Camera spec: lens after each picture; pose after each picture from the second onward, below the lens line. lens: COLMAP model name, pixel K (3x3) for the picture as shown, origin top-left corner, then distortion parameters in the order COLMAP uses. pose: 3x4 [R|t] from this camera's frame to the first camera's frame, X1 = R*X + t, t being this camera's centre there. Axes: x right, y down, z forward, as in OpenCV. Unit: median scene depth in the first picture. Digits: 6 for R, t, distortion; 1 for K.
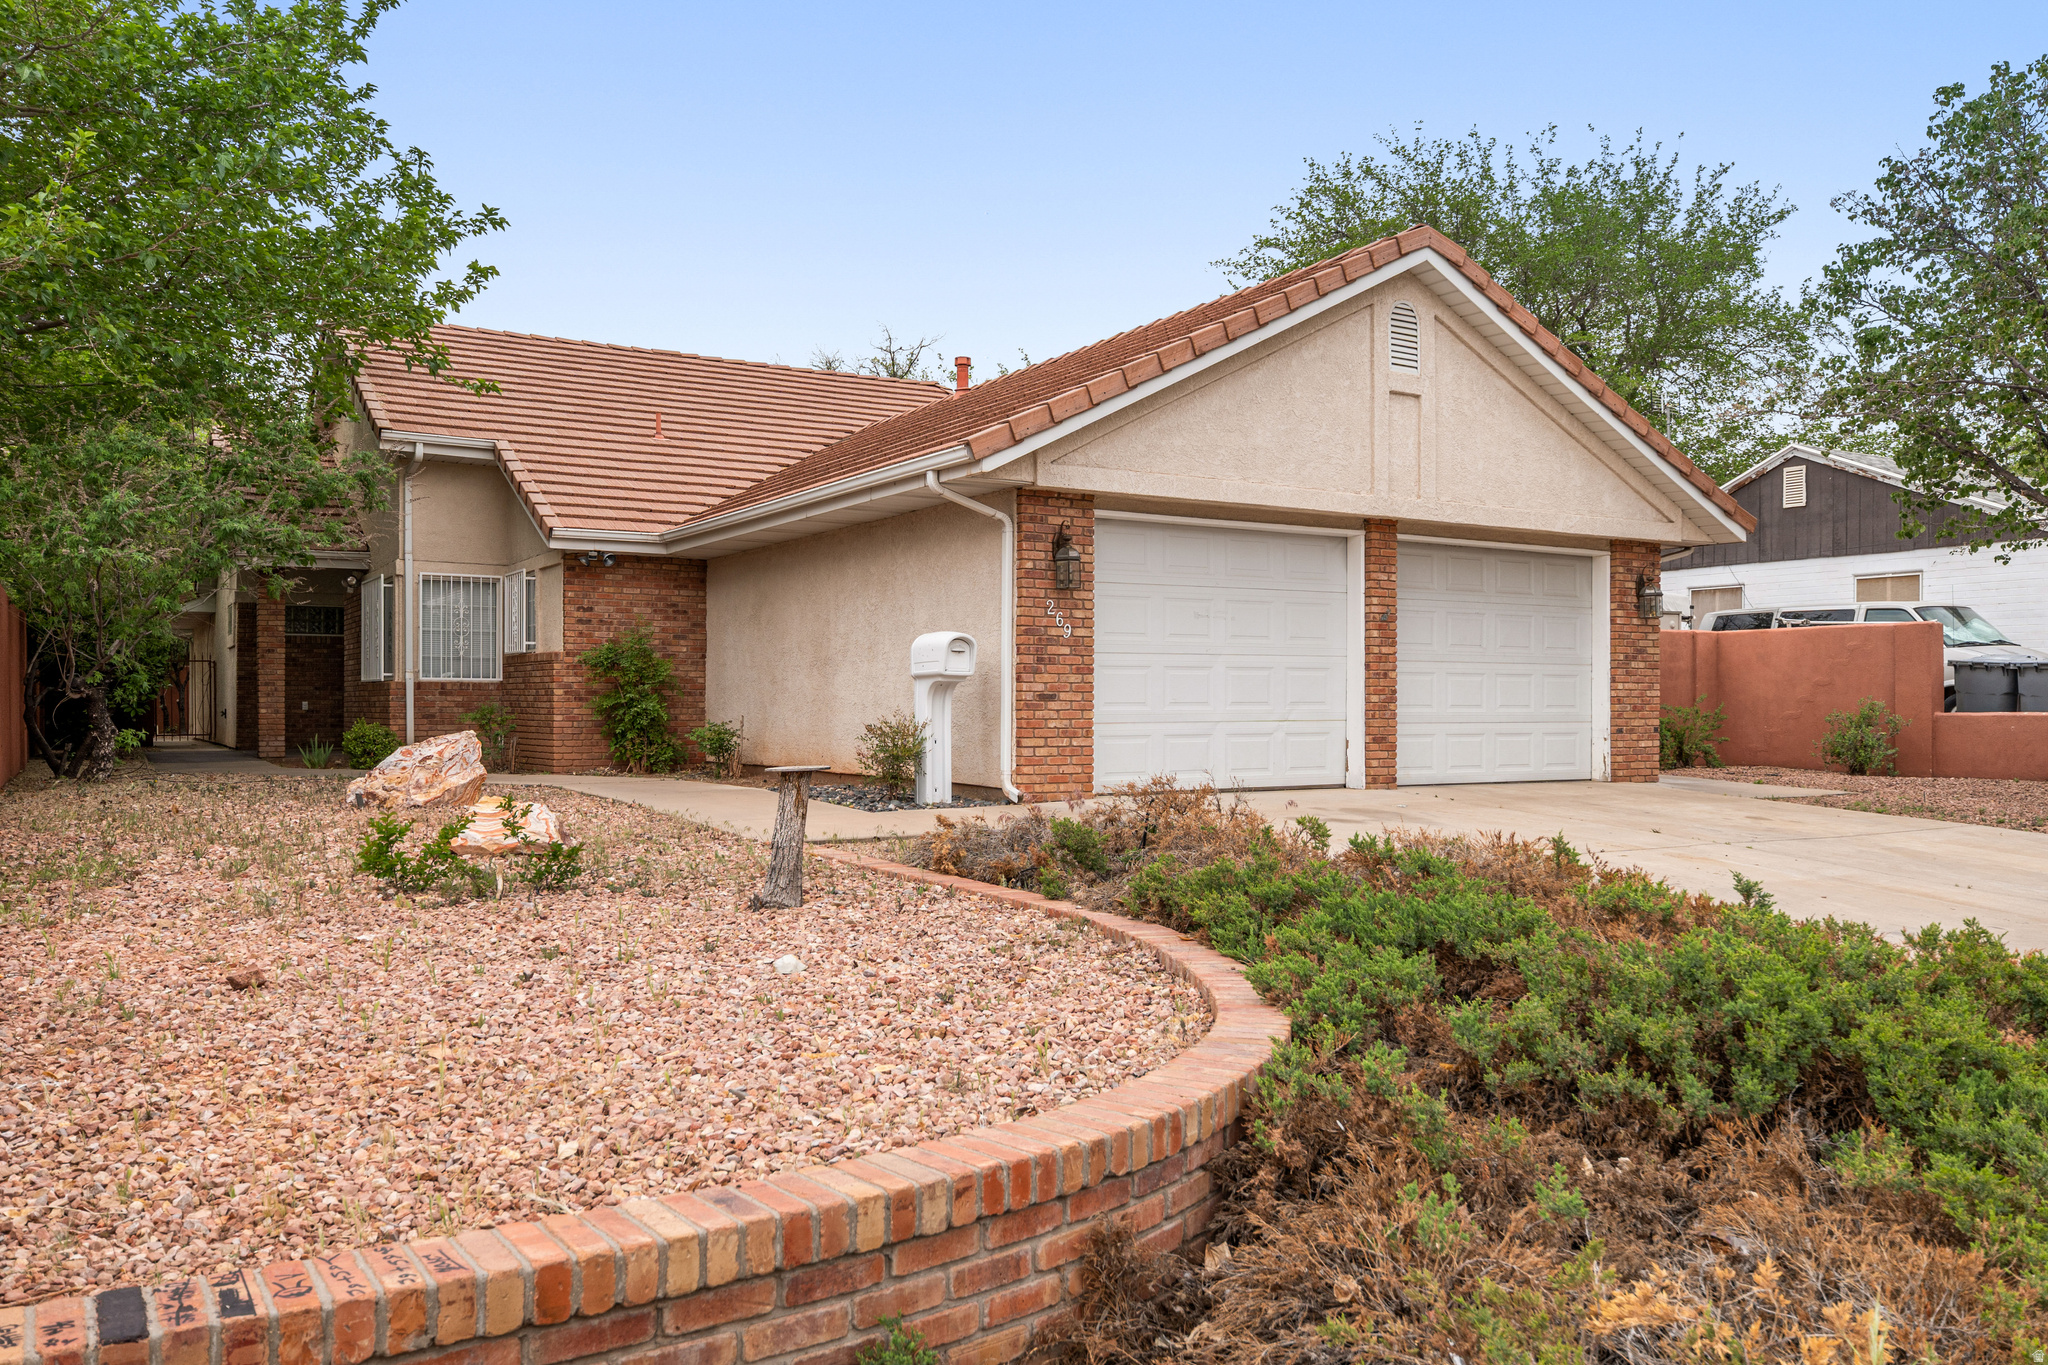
lens RADIAL K [[1581.1, 0, 1013.8], [0, 1581.1, 700.5], [0, 0, 1]] dist [0.003828, 0.008966]
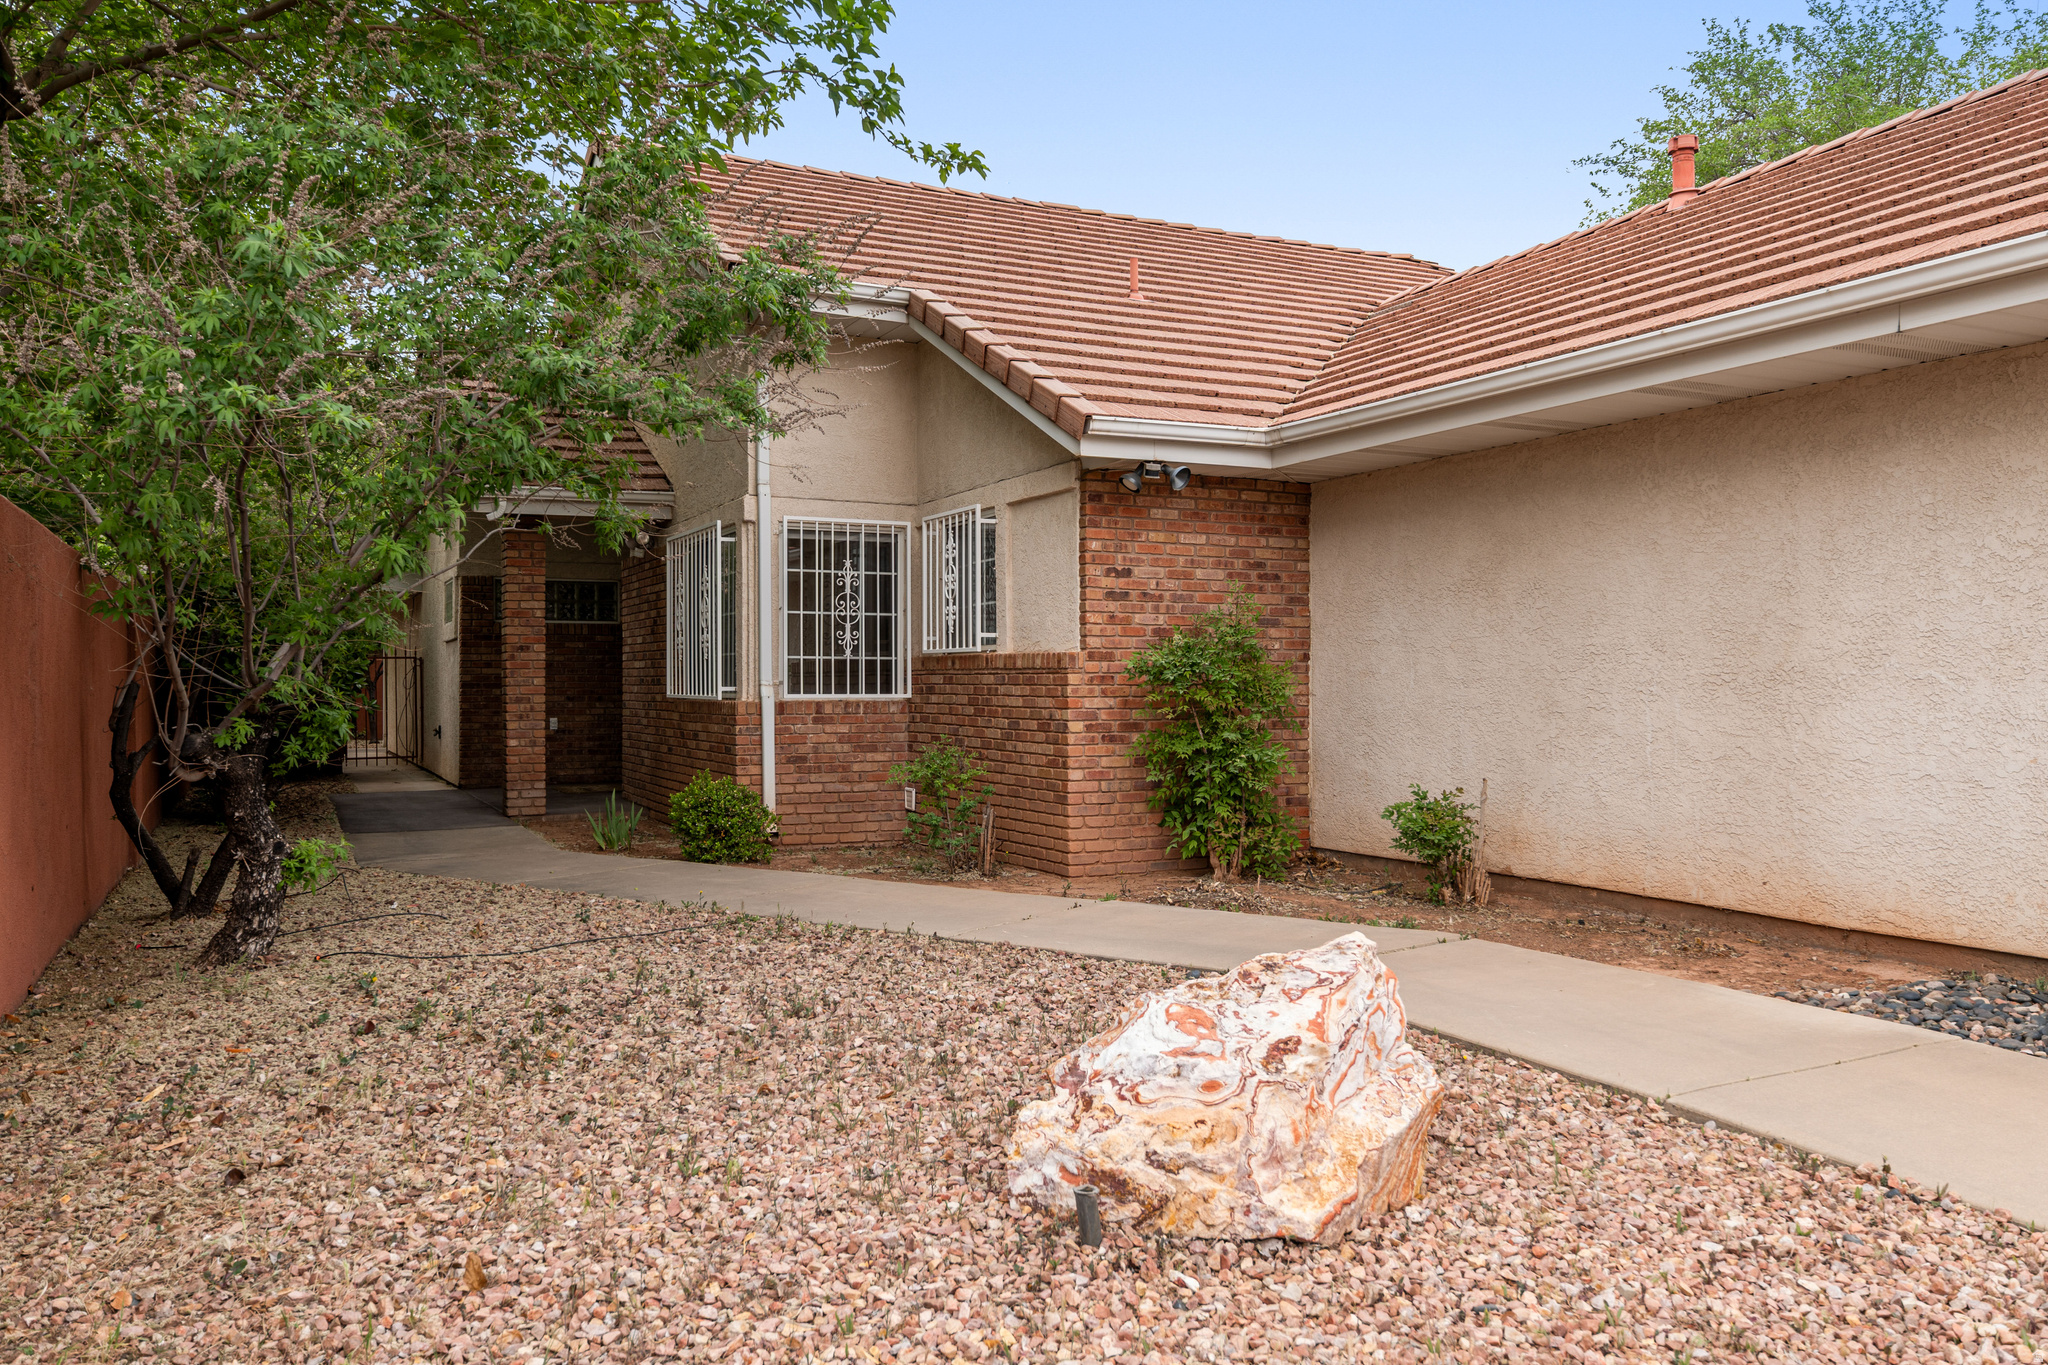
lens RADIAL K [[1581.1, 0, 1037.9], [0, 1581.1, 671.3], [0, 0, 1]] dist [0.003828, 0.008966]
pose [[0.996823, -0.004948, -0.079491, -0.255785], [0.004494, 0.999973, -0.005882, -0.021044], [0.079518, 0.005506, 0.996818, 0.457918]]
